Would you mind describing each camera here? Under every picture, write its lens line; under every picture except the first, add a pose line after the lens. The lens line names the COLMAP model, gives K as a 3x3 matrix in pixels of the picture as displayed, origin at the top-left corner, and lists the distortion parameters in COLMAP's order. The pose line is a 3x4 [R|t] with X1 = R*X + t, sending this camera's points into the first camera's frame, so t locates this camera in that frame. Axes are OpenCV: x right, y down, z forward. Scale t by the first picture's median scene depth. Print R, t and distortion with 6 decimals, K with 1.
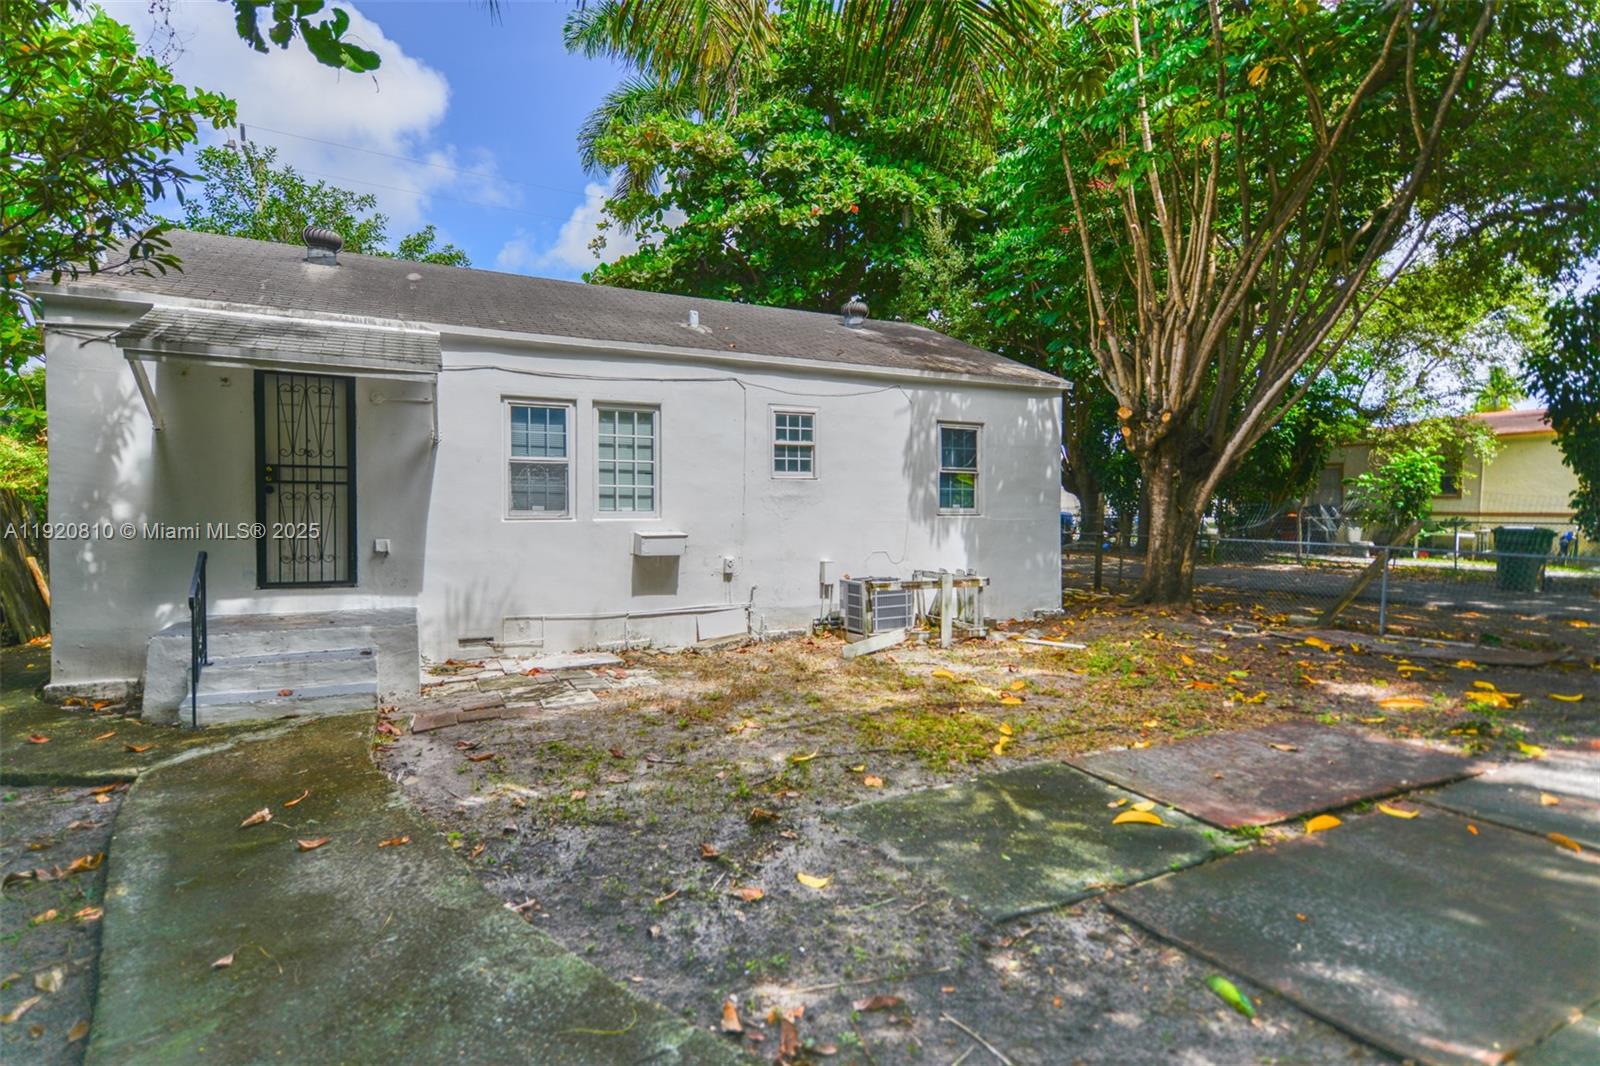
lens RADIAL K [[802.0, 0, 806.5], [0, 802.0, 504.6], [0, 0, 1]] dist [-0.004848, -0.002030]
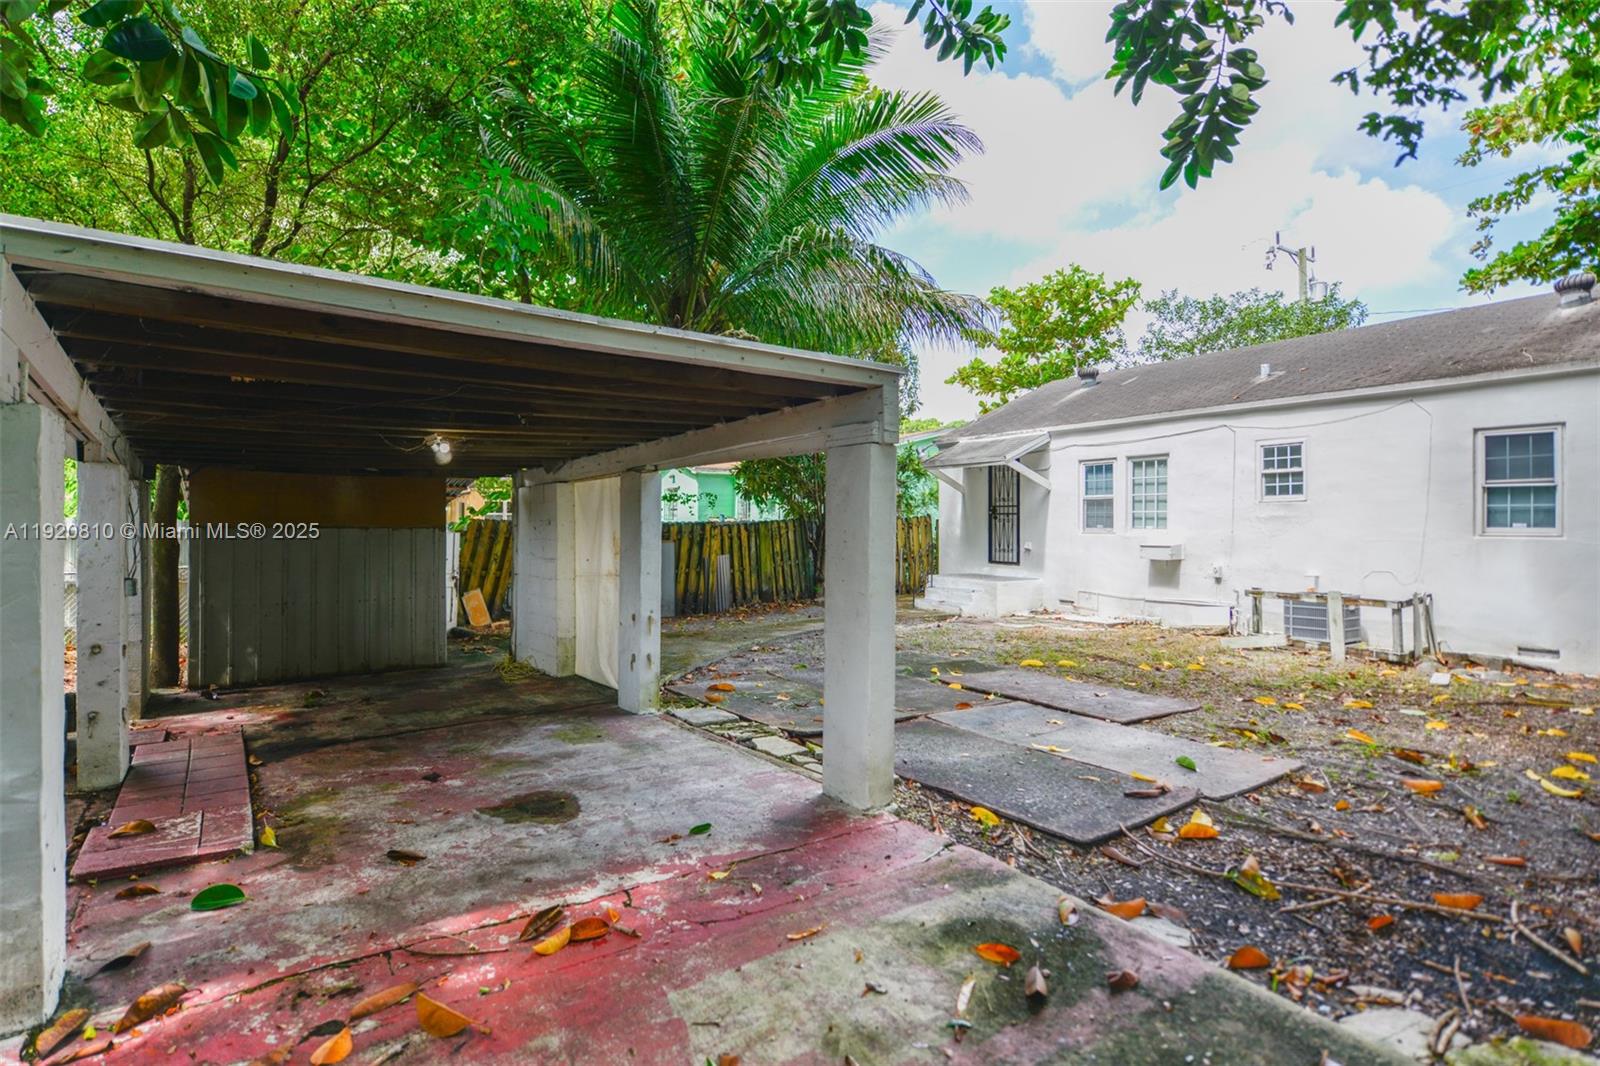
lens RADIAL K [[802.0, 0, 779.9], [0, 802.0, 527.8], [0, 0, 1]] dist [-0.004848, -0.002030]
pose [[0.104990, 0.002968, -0.994469, 1.154925], [-0.000503, 0.999996, 0.002932, 0.002918], [0.994473, 0.000193, 0.104991, 0.169942]]
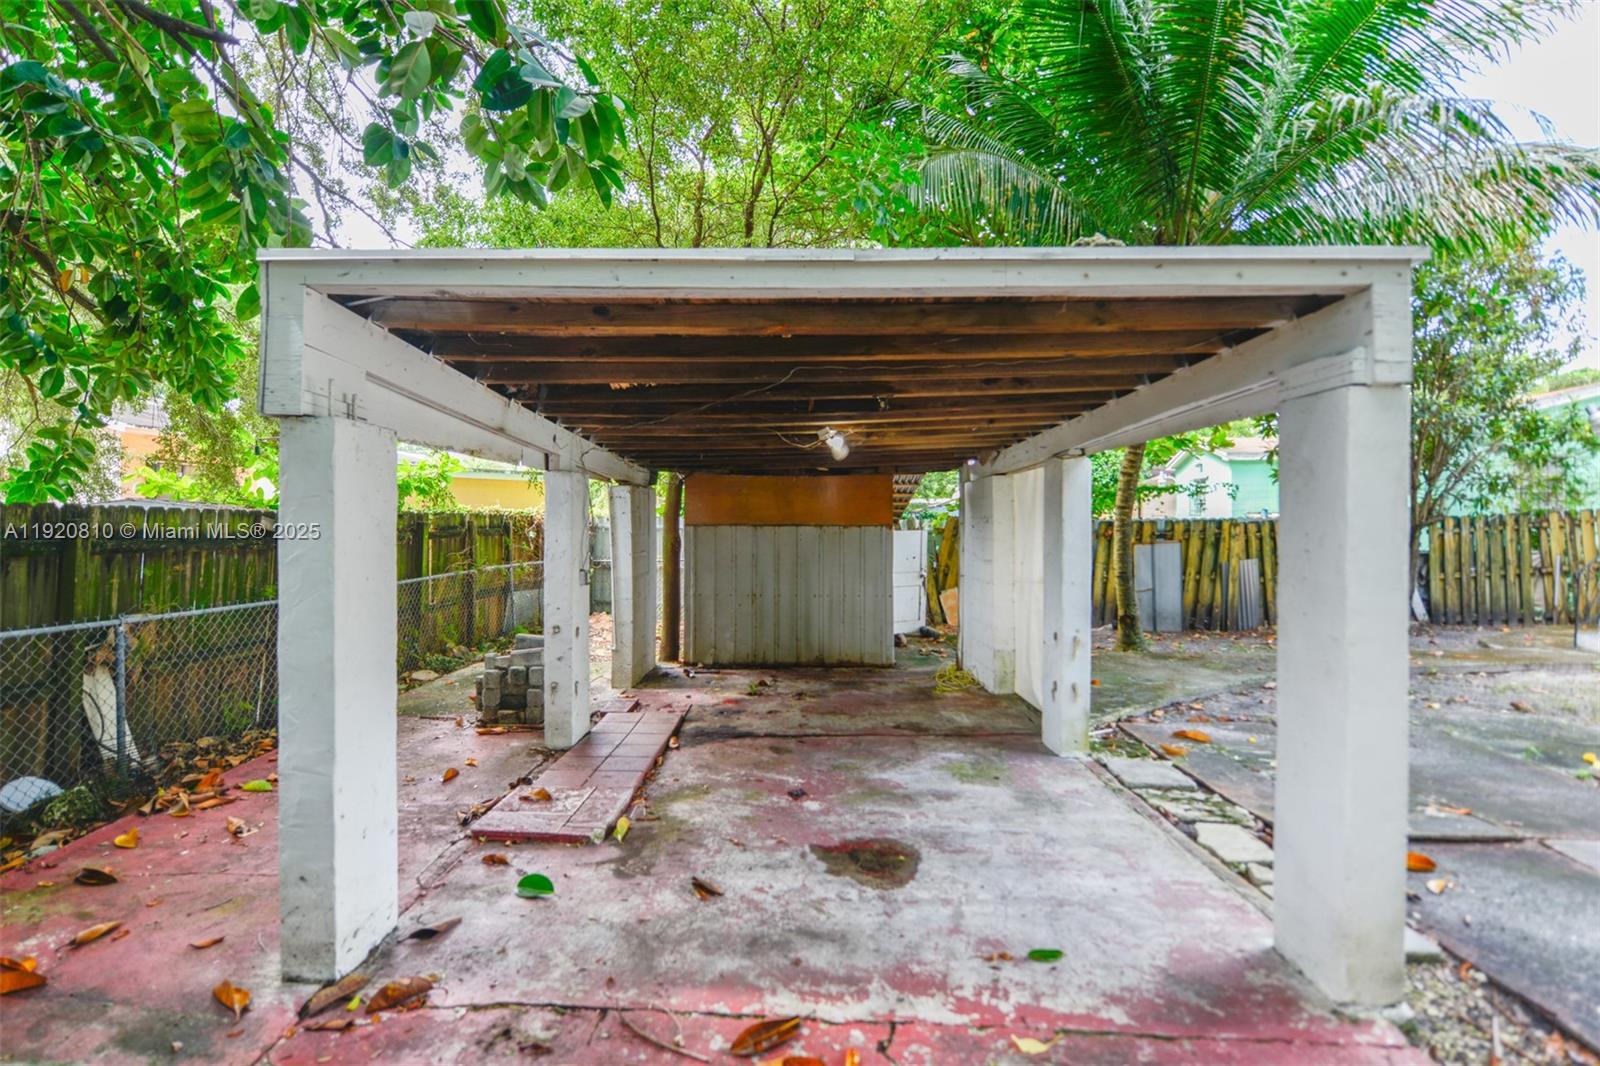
lens RADIAL K [[802.0, 0, 783.5], [0, 802.0, 515.3], [0, 0, 1]] dist [-0.004848, -0.002030]
pose [[-0.513621, -0.007437, -0.857985, 1.026669], [0.000828, 0.999958, -0.009163, 0.002162], [0.858017, -0.005416, -0.513594, 0.249925]]
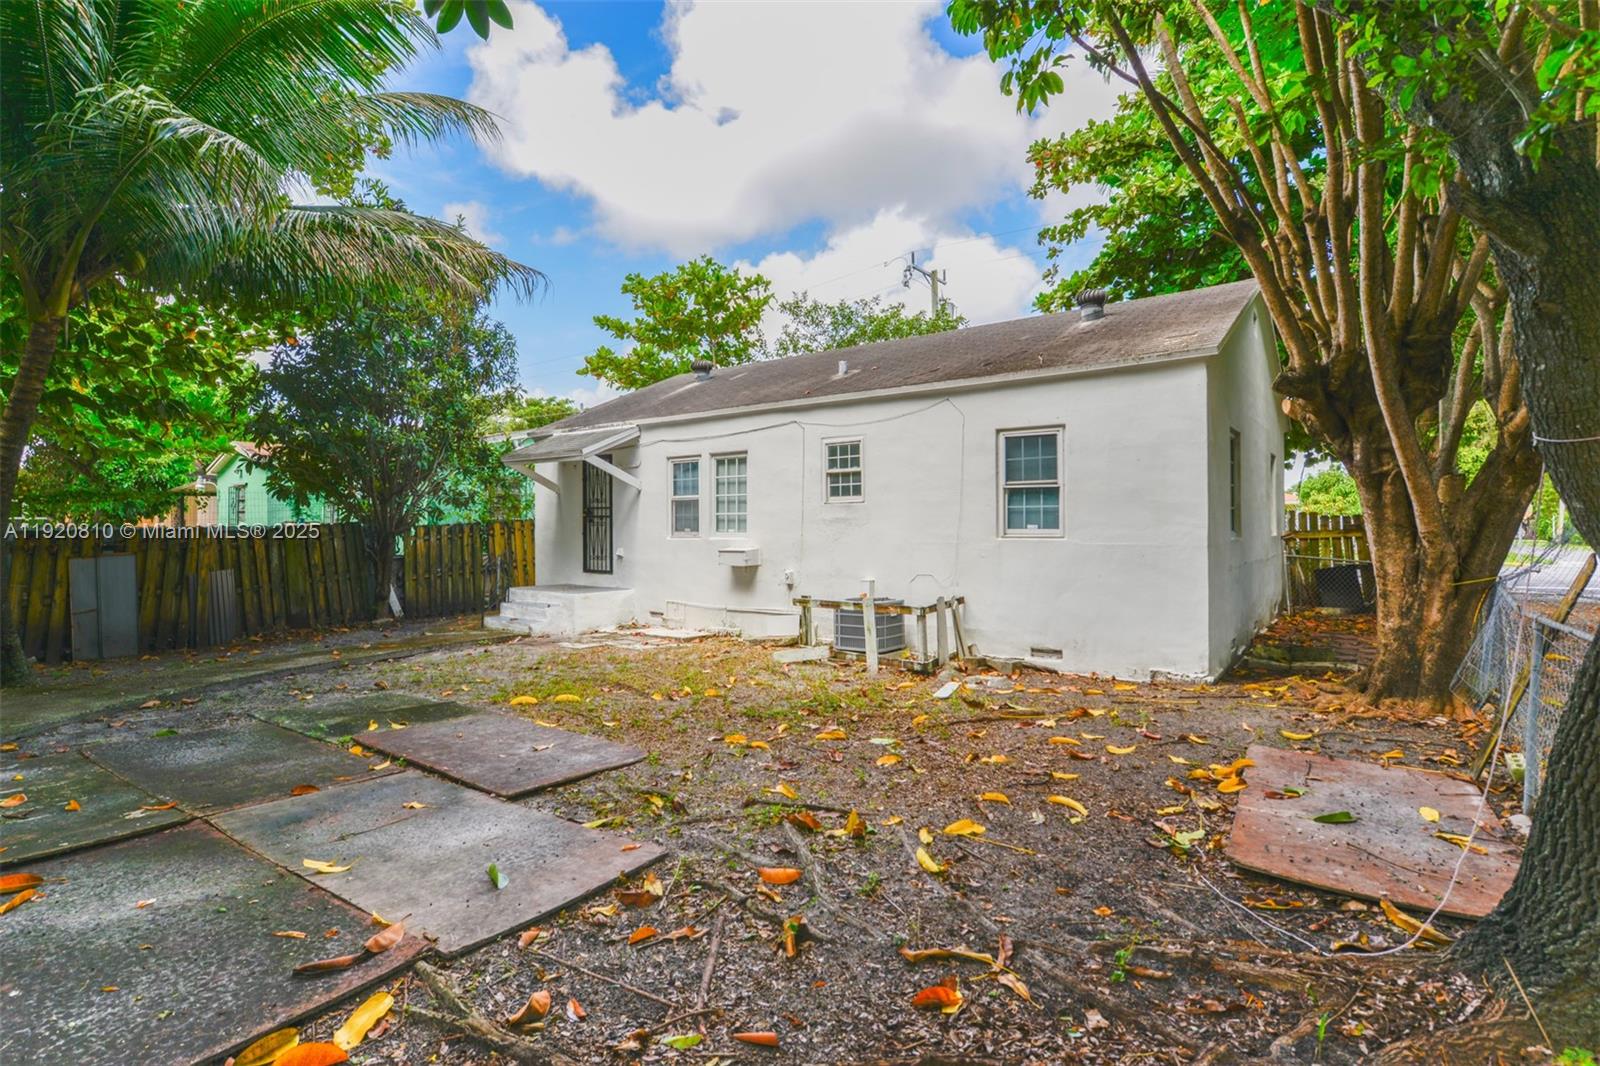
lens RADIAL K [[802.0, 0, 791.5], [0, 802.0, 525.3], [0, 0, 1]] dist [-0.004848, -0.002030]
pose [[0.437767, -0.007178, -0.899060, 1.027928], [0.005478, 0.999971, -0.005316, 0.004718], [0.899072, -0.002598, 0.437793, 0.493743]]
